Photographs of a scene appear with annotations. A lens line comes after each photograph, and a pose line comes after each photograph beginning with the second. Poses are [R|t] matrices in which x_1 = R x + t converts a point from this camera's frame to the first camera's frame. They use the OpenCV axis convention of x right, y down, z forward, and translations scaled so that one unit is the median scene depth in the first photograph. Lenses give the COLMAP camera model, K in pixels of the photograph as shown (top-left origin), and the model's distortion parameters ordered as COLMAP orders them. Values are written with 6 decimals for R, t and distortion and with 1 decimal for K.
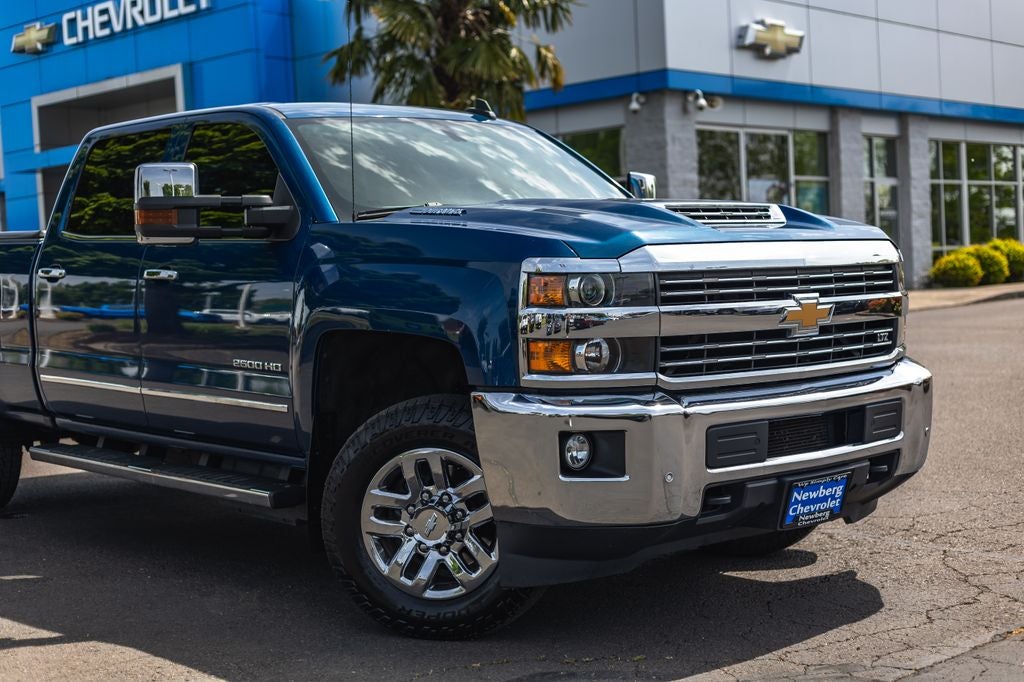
lens RADIAL K [[1468.0, 0, 512.0], [0, 1468.0, 341.0], [0, 0, 1]] dist [0.004311, 0.011785]
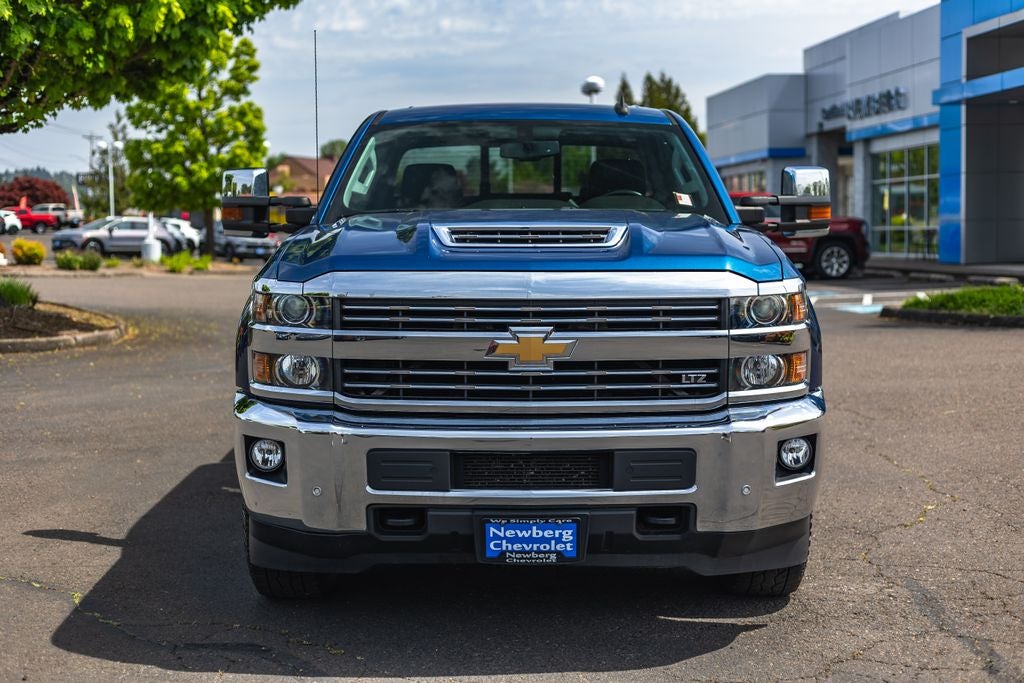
lens RADIAL K [[1468.0, 0, 512.0], [0, 1468.0, 341.5], [0, 0, 1]] dist [0.004311, 0.011785]
pose [[0.746983, 0.092237, -0.658413, 0.785675], [-0.054179, 0.995481, 0.077989, -0.092503], [0.662631, -0.022584, 0.748605, 0.255975]]
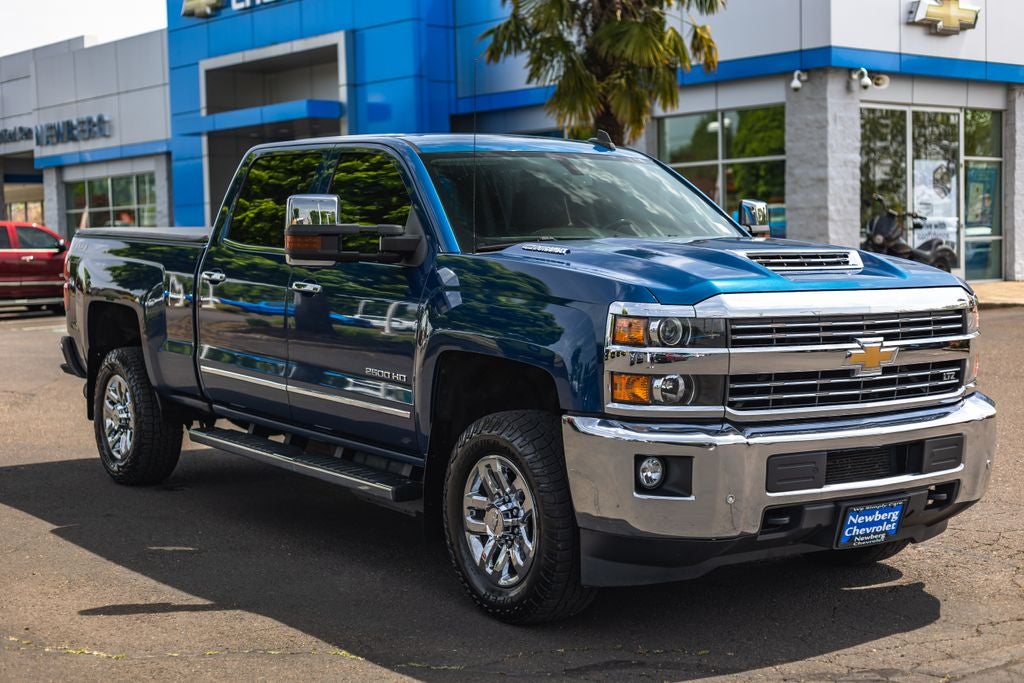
lens RADIAL K [[1506.4, 0, 478.9], [0, 1506.4, 357.6], [0, 0, 1]] dist [0.061776, -0.092633]
pose [[0.991048, 0.040480, -0.127225, 0.050247], [-0.035767, 0.998594, 0.039116, -0.049019], [0.128629, -0.034216, 0.991102, -0.162806]]
